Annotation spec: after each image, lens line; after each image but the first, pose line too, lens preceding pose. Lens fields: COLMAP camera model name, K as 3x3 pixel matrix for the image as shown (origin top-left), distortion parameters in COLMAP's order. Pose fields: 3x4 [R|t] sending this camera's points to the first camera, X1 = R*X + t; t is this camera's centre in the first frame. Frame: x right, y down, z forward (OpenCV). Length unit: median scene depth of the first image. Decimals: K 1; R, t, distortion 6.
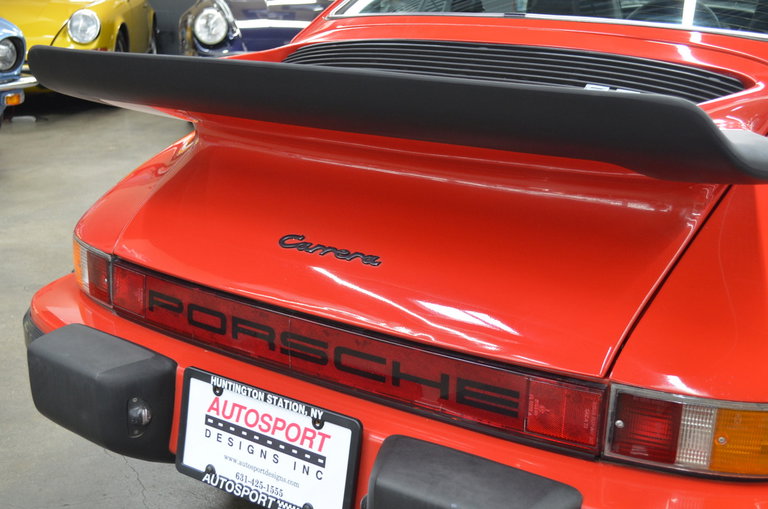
lens RADIAL K [[965.7, 0, 384.0], [0, 965.7, 254.5], [0, 0, 1]] dist [-0.019725, -0.021100]
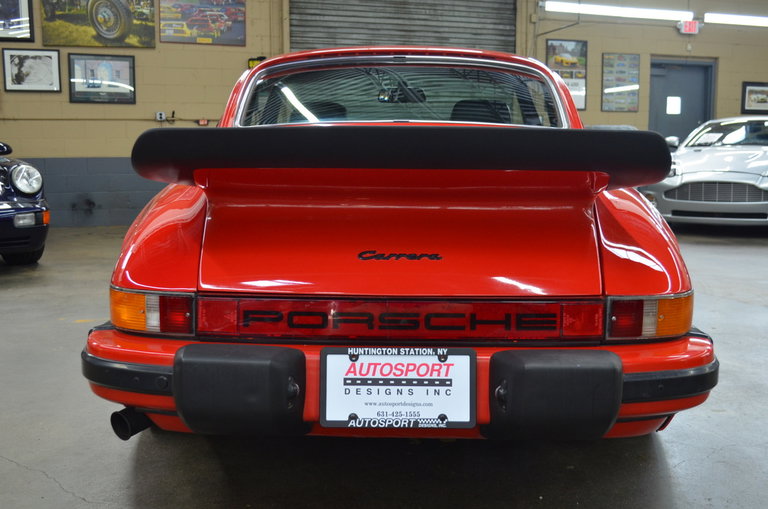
lens RADIAL K [[852.0, 0, 384.0], [0, 852.0, 254.5], [0, 0, 1]] dist [-0.017402, -0.011358]
pose [[0.833231, -0.069713, 0.548513, -0.837390], [0.161346, 0.979501, -0.120607, 0.154911], [-0.528861, 0.188994, 0.827398, -0.093467]]
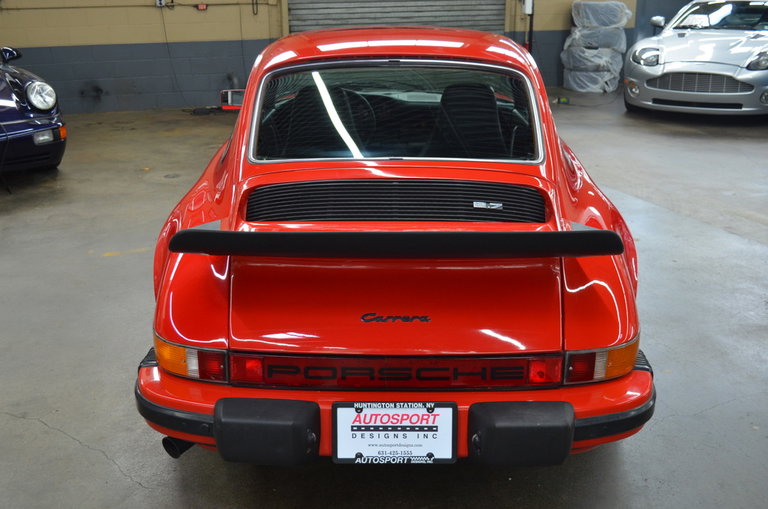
lens RADIAL K [[813.1, 0, 384.0], [0, 813.1, 254.5], [0, 0, 1]] dist [-0.005765, 0.003317]
pose [[0.829190, -0.185048, 0.527447, -0.892519], [0.168392, 0.982471, 0.079962, -0.257852], [-0.532998, 0.022515, 0.845817, -0.298416]]
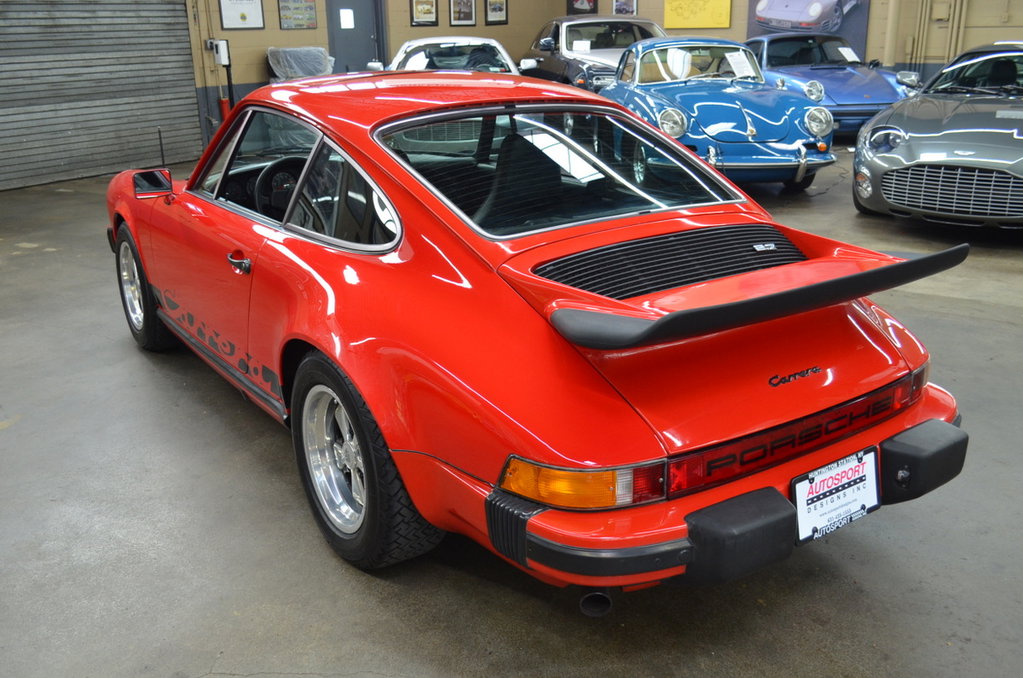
lens RADIAL K [[946.4, 0, 511.5], [0, 946.4, 339.0], [0, 0, 1]] dist [-0.018117, -0.003763]
pose [[0.354773, -0.304441, 0.883997, -1.705079], [0.283345, 0.936045, 0.208652, -0.559755], [-0.890984, 0.176452, 0.418346, 0.770093]]
